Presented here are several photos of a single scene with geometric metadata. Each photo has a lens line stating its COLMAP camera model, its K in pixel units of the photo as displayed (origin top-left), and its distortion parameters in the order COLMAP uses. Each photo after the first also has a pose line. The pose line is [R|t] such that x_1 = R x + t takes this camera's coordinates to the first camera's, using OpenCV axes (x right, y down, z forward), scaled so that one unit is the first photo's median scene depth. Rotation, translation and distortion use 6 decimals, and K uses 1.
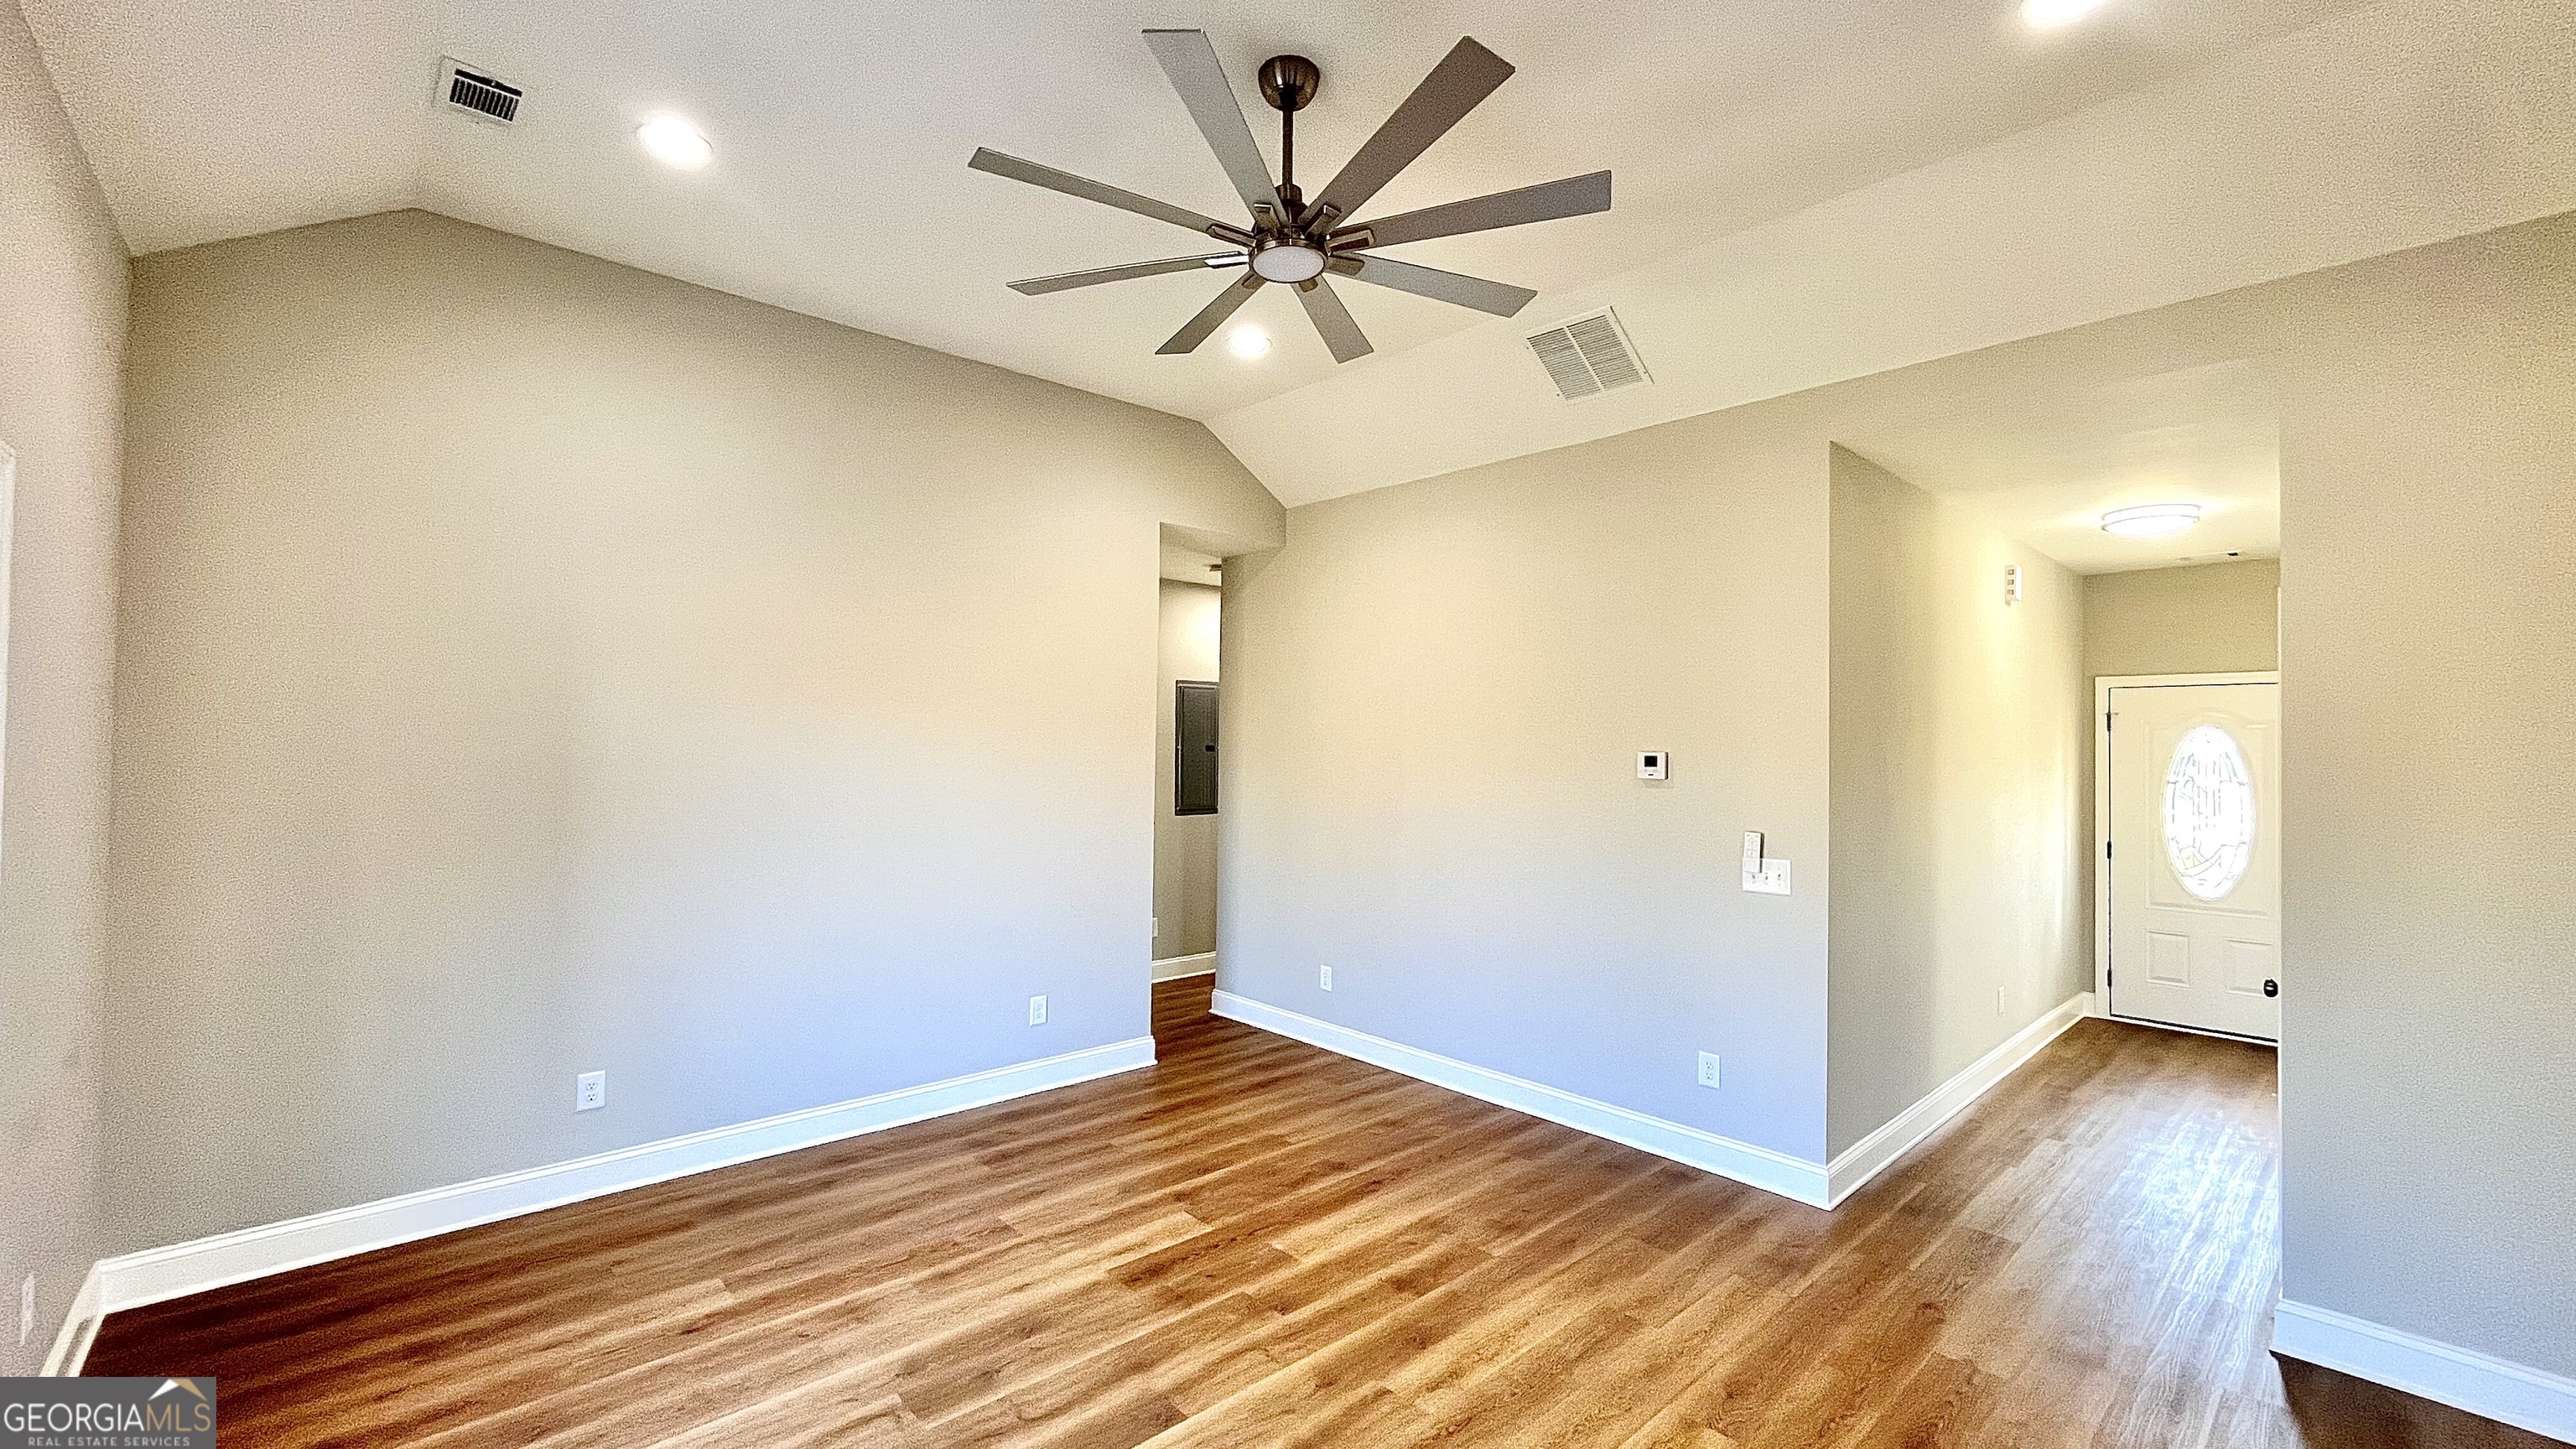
lens RADIAL K [[1039.5, 0, 1289.9], [0, 1039.5, 722.9], [0, 0, 1]] dist [-0.000923, -0.000889]
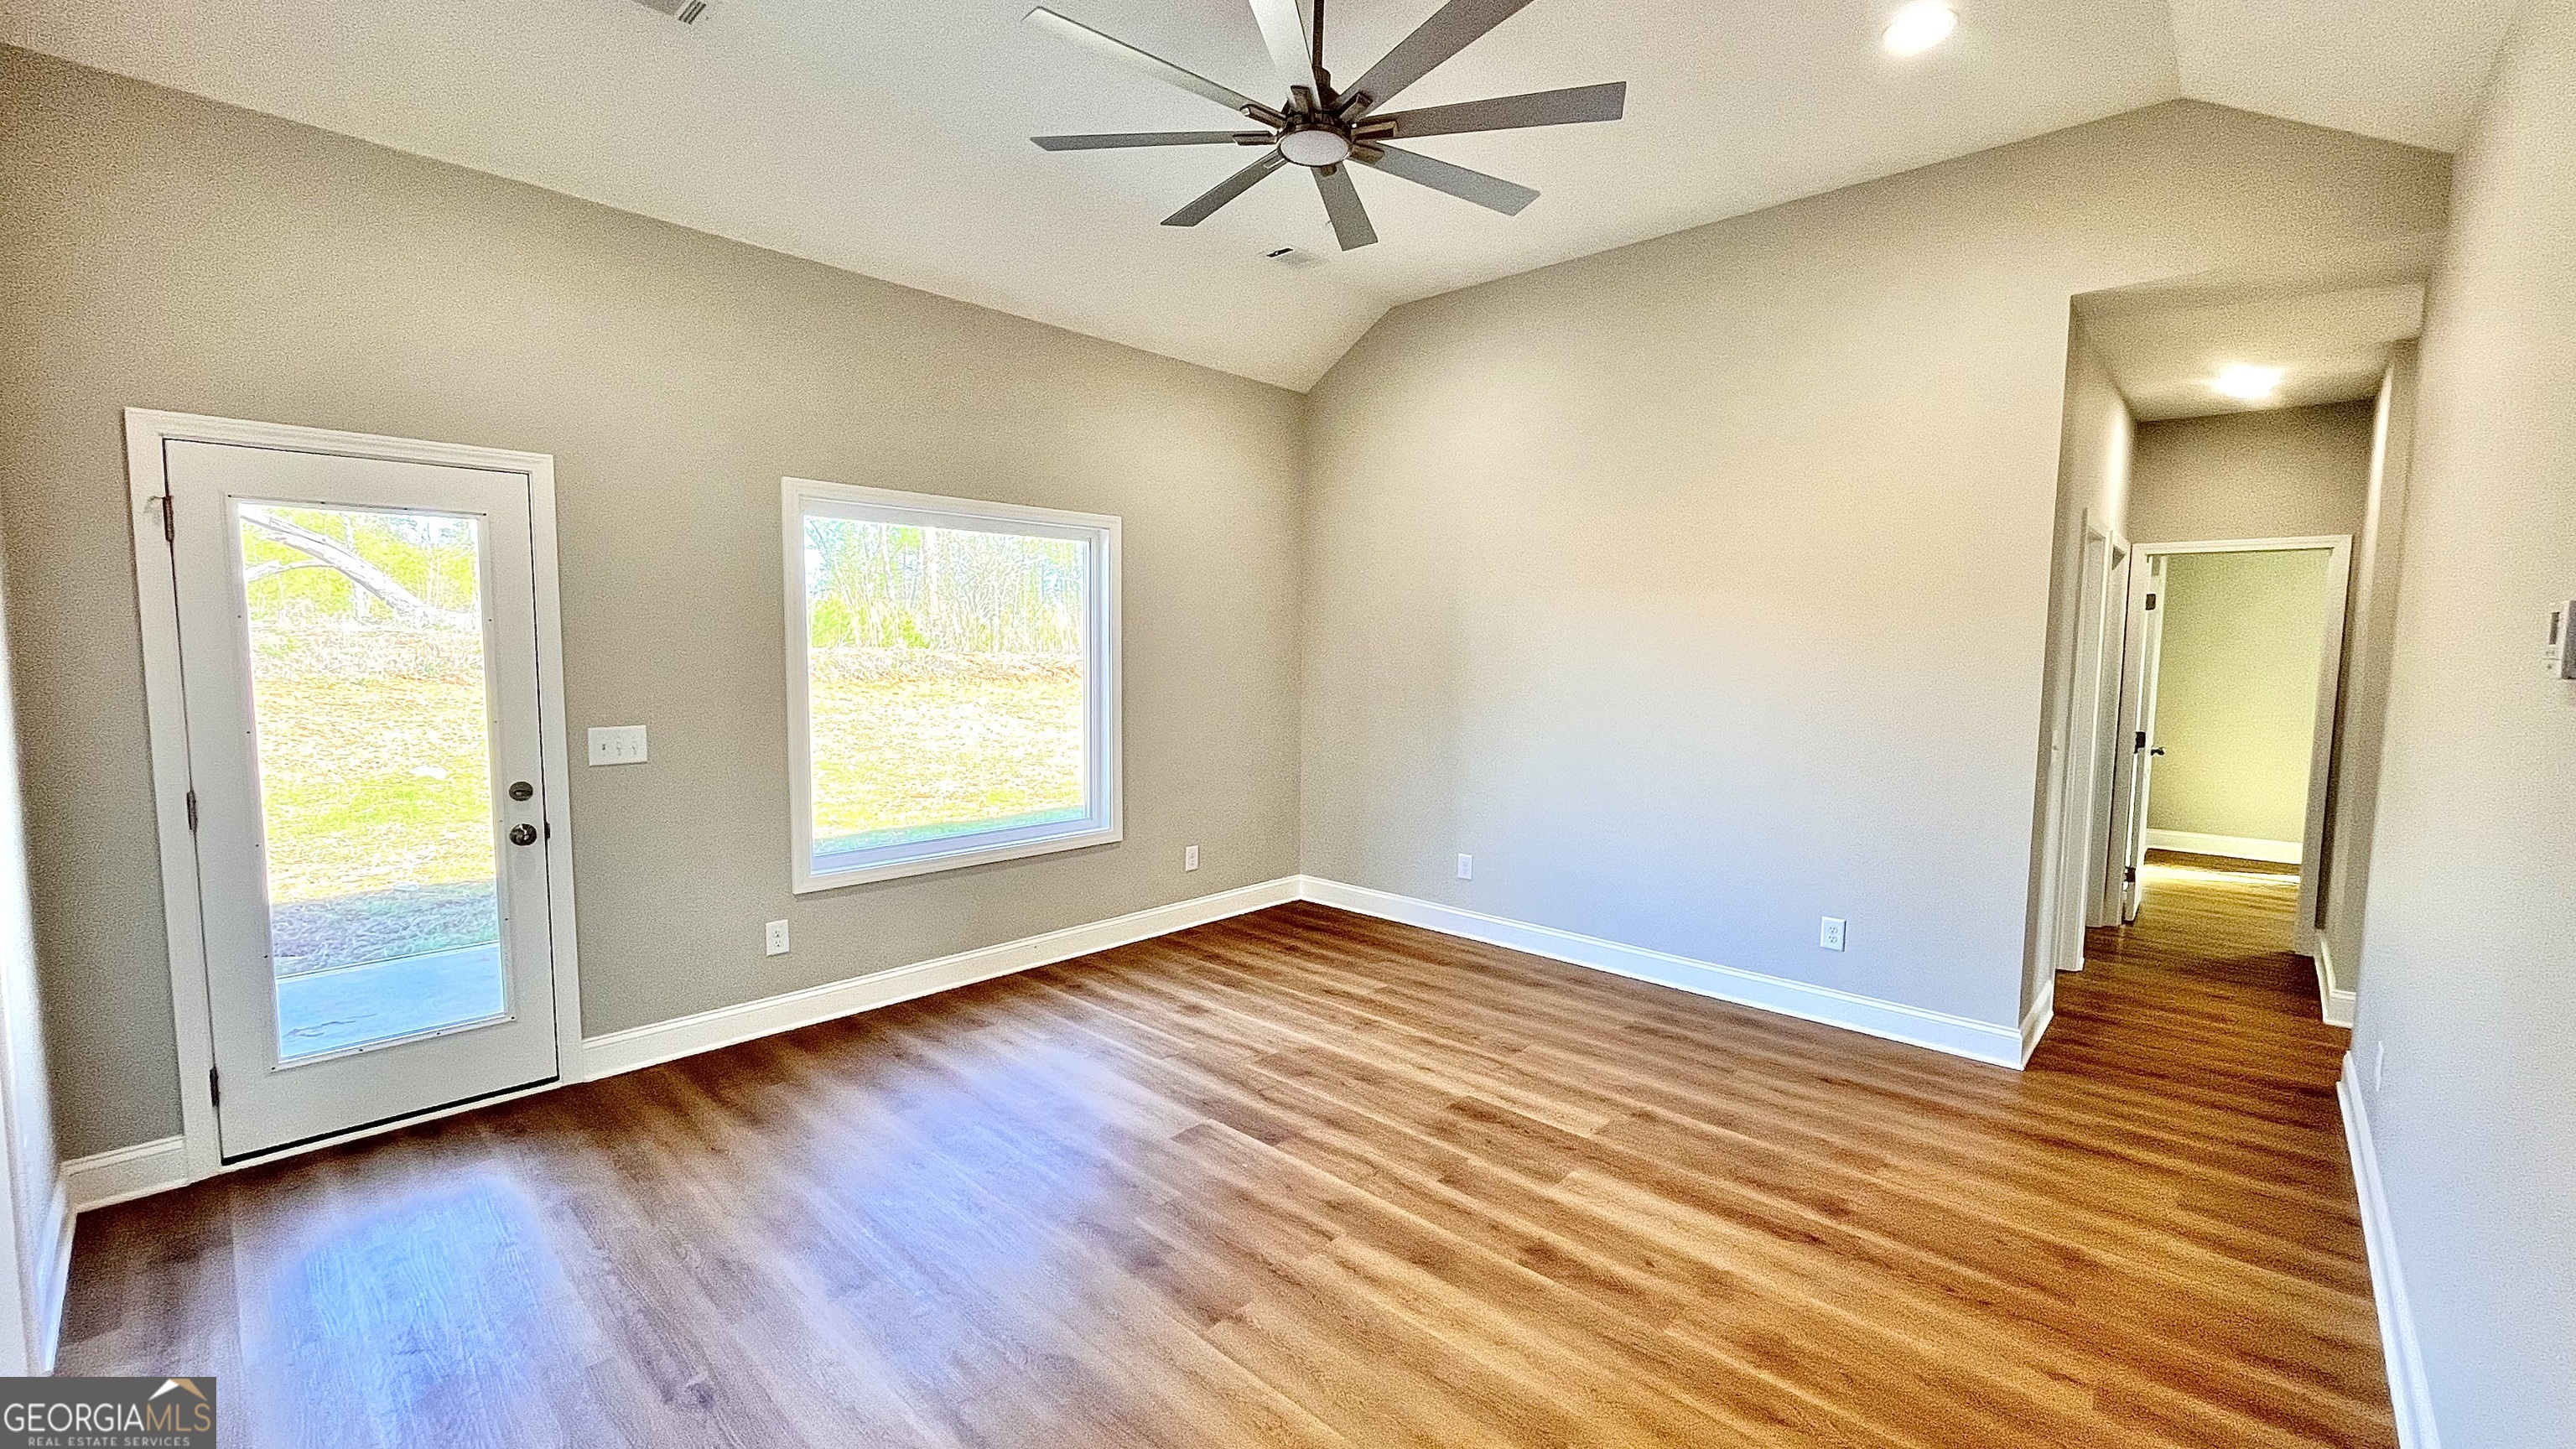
lens RADIAL K [[1039.5, 0, 1280.3], [0, 1039.5, 724.9], [0, 0, 1]] dist [-0.000923, -0.000889]
pose [[0.074371, 0.068473, -0.994877, 0.843493], [0.014431, 0.997462, 0.069729, 0.048625], [0.997126, -0.019543, 0.073194, 0.689624]]
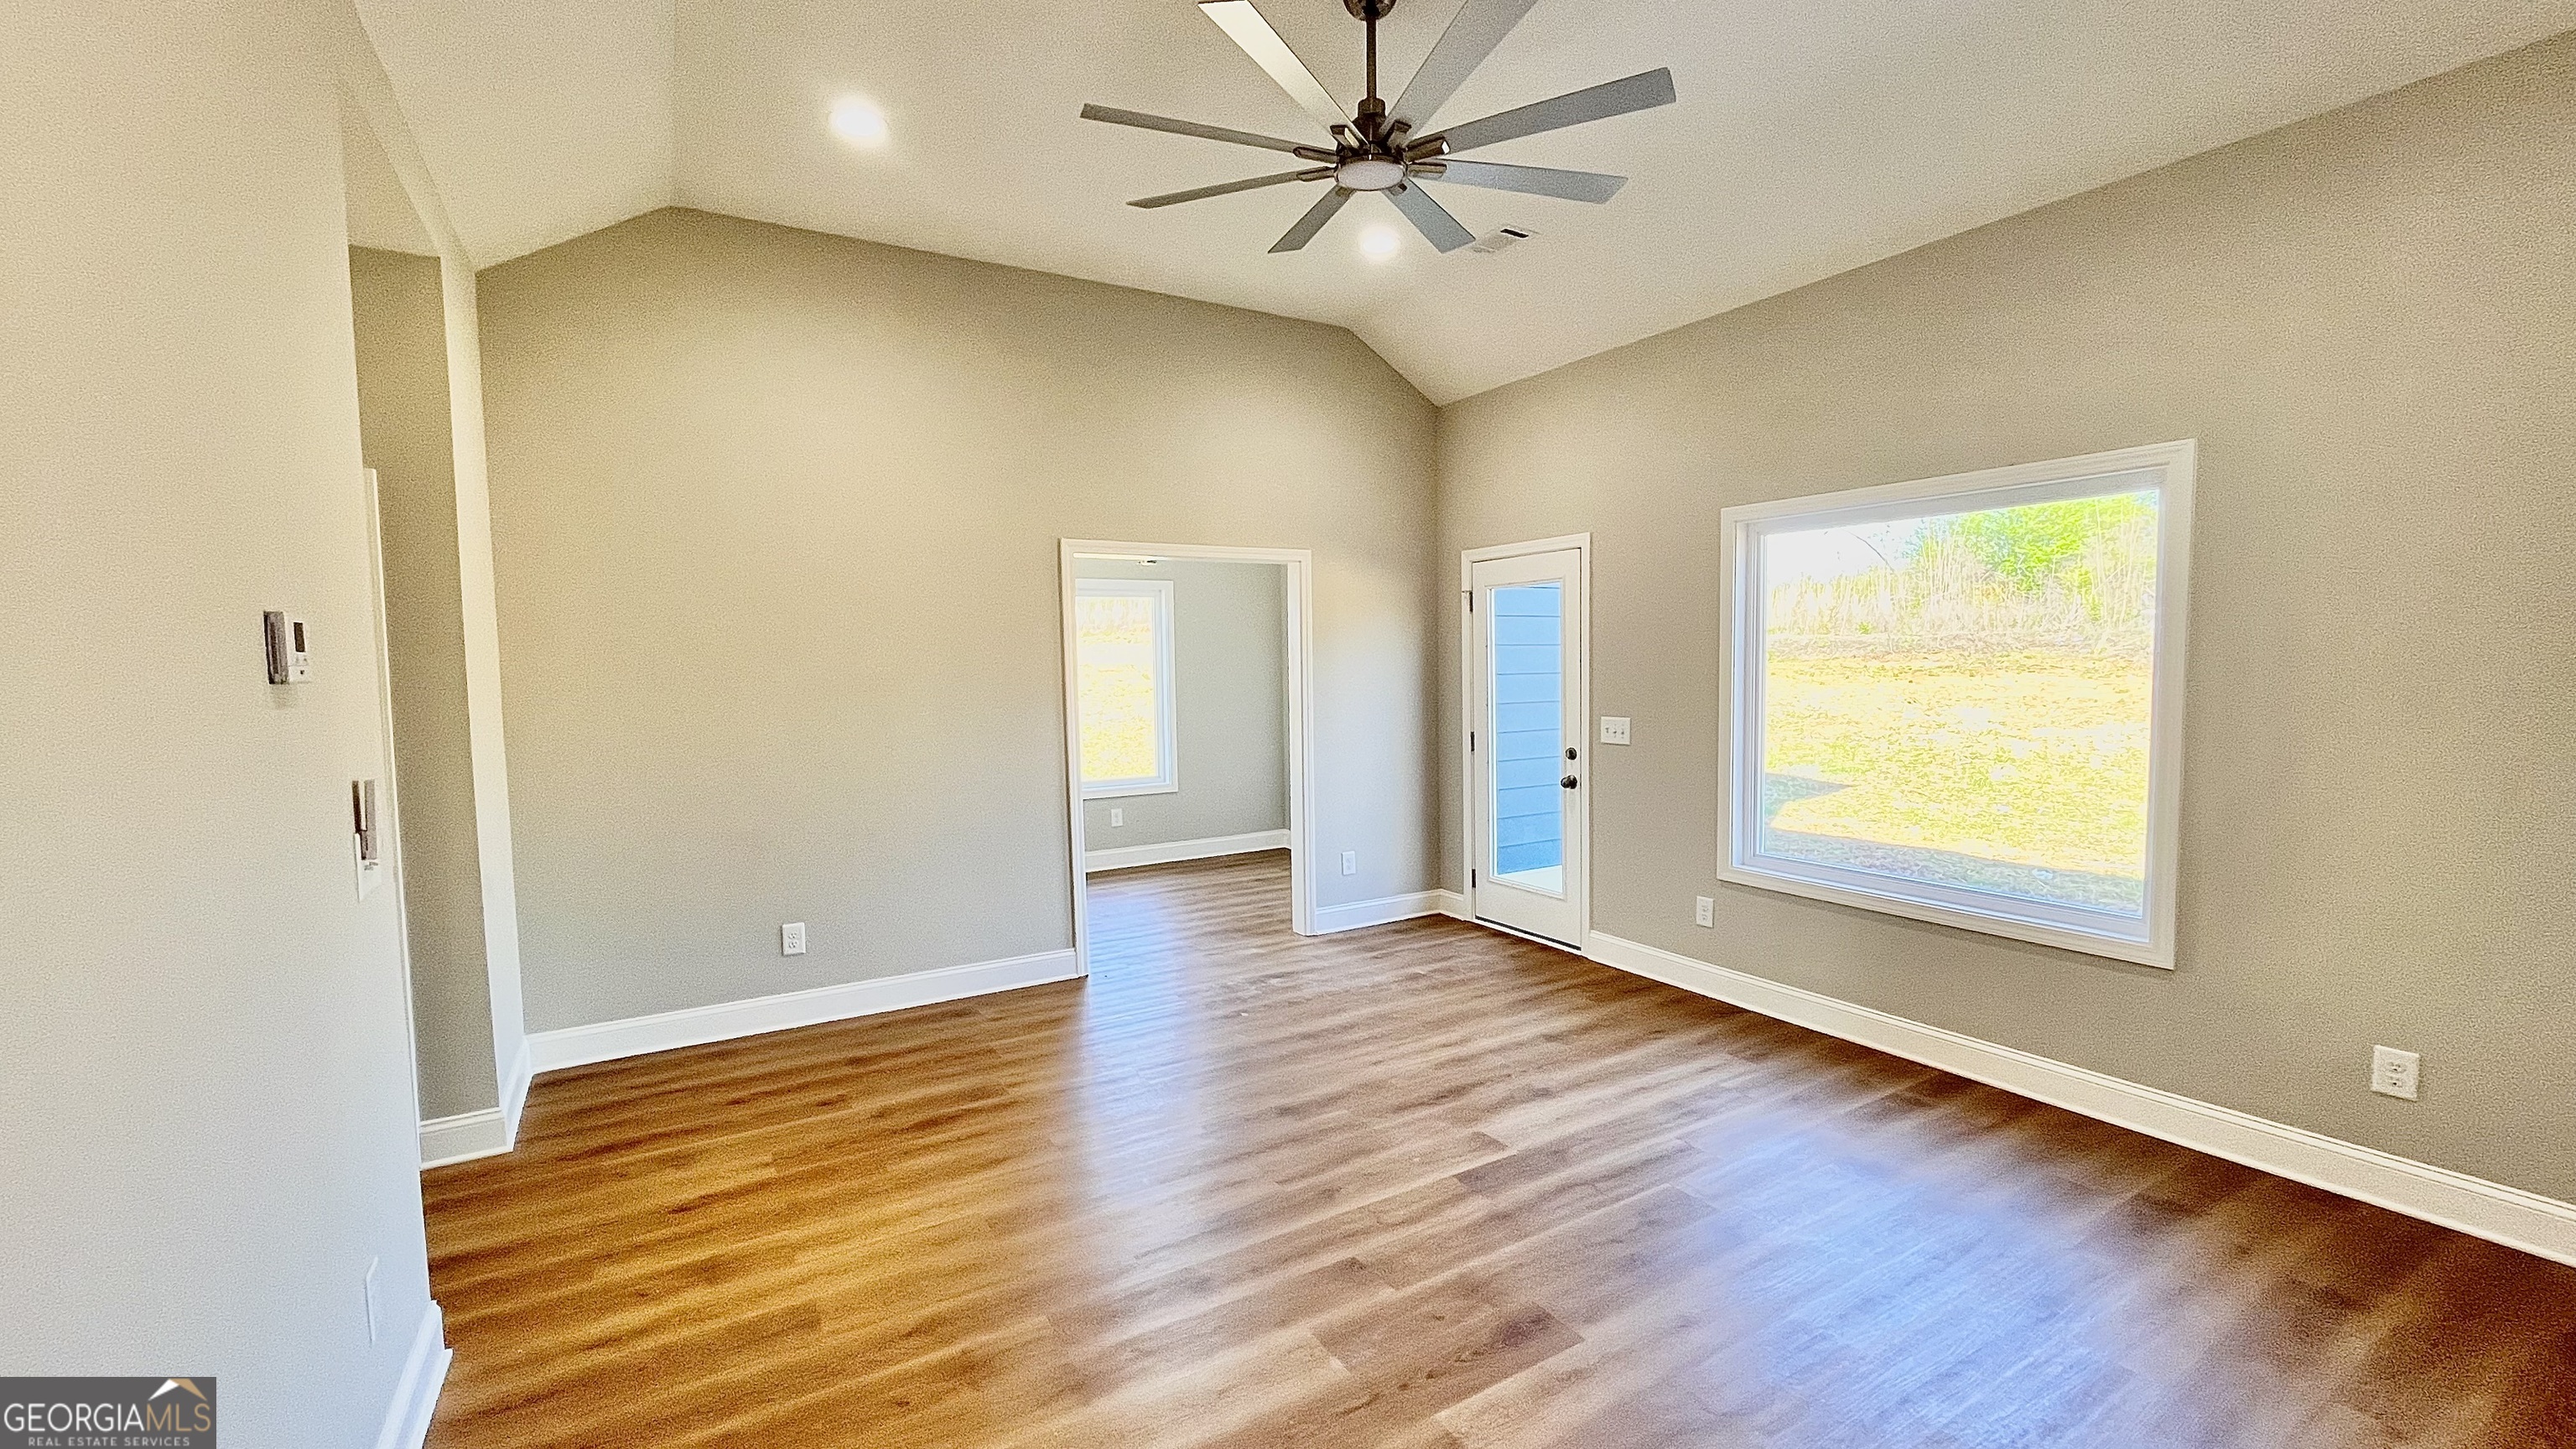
lens RADIAL K [[1039.5, 0, 1284.9], [0, 1039.5, 735.9], [0, 0, 1]] dist [-0.000923, -0.000889]
pose [[-0.979502, -0.012784, 0.201029, -0.108110], [-0.002531, 0.998686, 0.051176, 0.067085], [-0.201419, 0.049618, -0.978248, 1.644517]]
